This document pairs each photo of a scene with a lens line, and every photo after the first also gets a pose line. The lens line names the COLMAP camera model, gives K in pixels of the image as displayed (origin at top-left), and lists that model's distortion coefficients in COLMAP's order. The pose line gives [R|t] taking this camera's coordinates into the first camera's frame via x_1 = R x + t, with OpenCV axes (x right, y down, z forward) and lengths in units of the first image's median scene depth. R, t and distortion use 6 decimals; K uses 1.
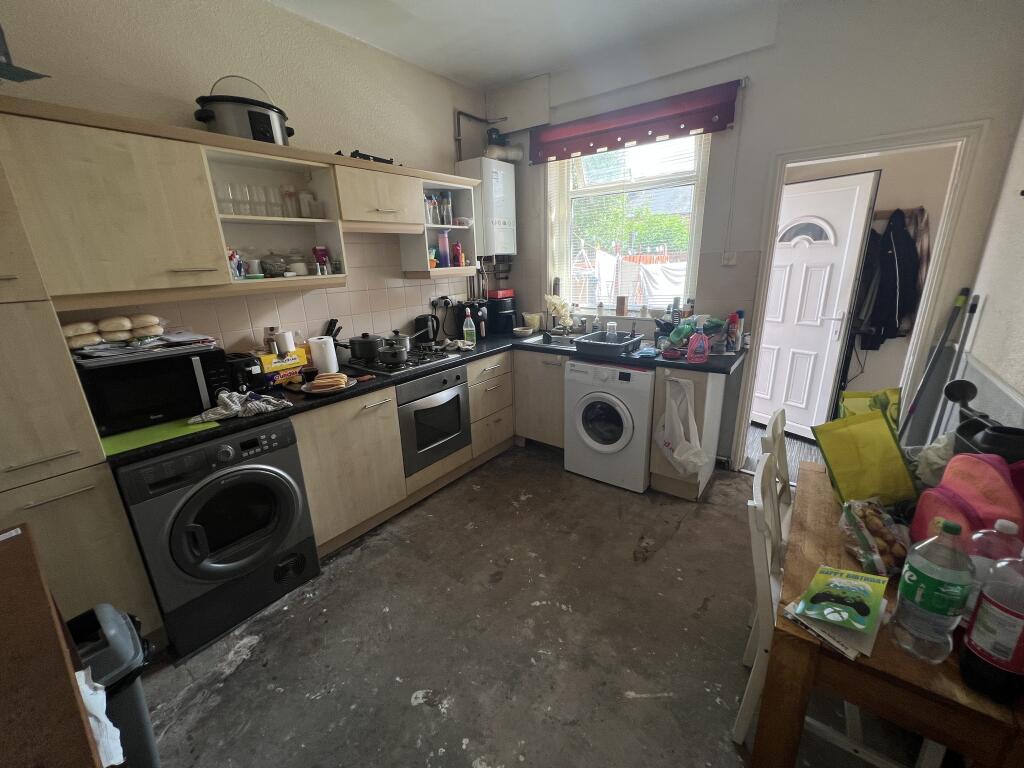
lens RADIAL K [[410.5, 0, 514.8], [0, 410.5, 383.3], [0, 0, 1]] dist [-0.003898, 0.000505]
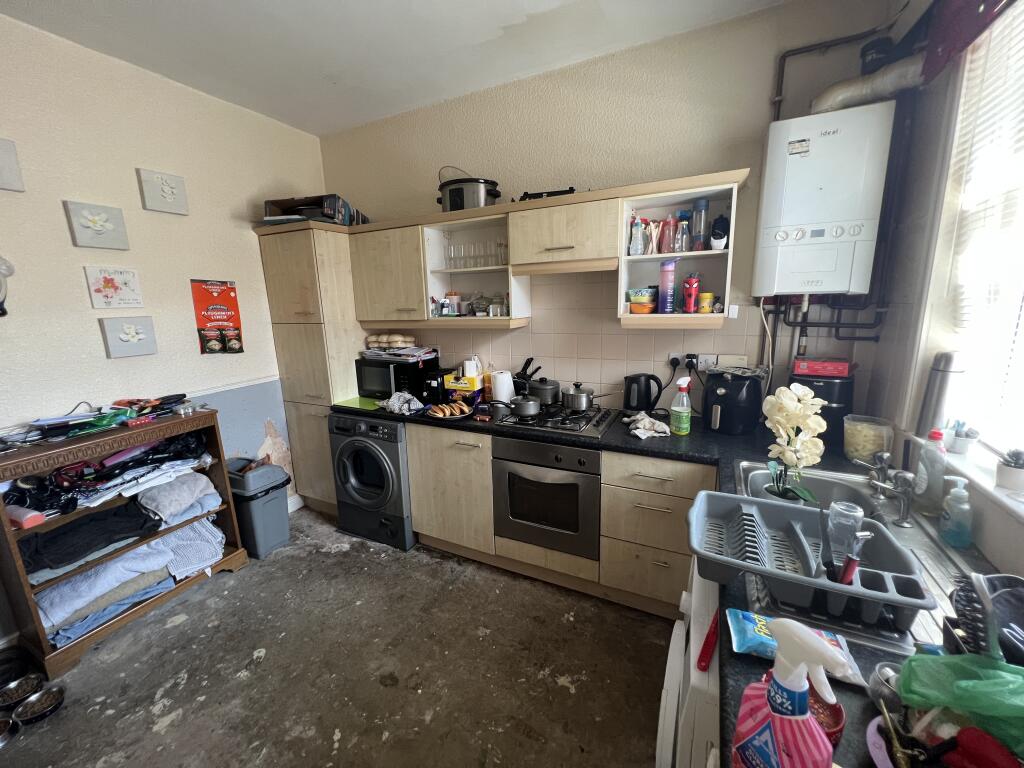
lens RADIAL K [[410.5, 0, 510.5], [0, 410.5, 383.4], [0, 0, 1]] dist [-0.003898, 0.000505]
pose [[0.191506, 0.220580, -0.956384, 0.593873], [-0.267220, 0.949327, 0.165444, -0.276369], [0.944414, 0.223882, 0.240745, 0.789825]]
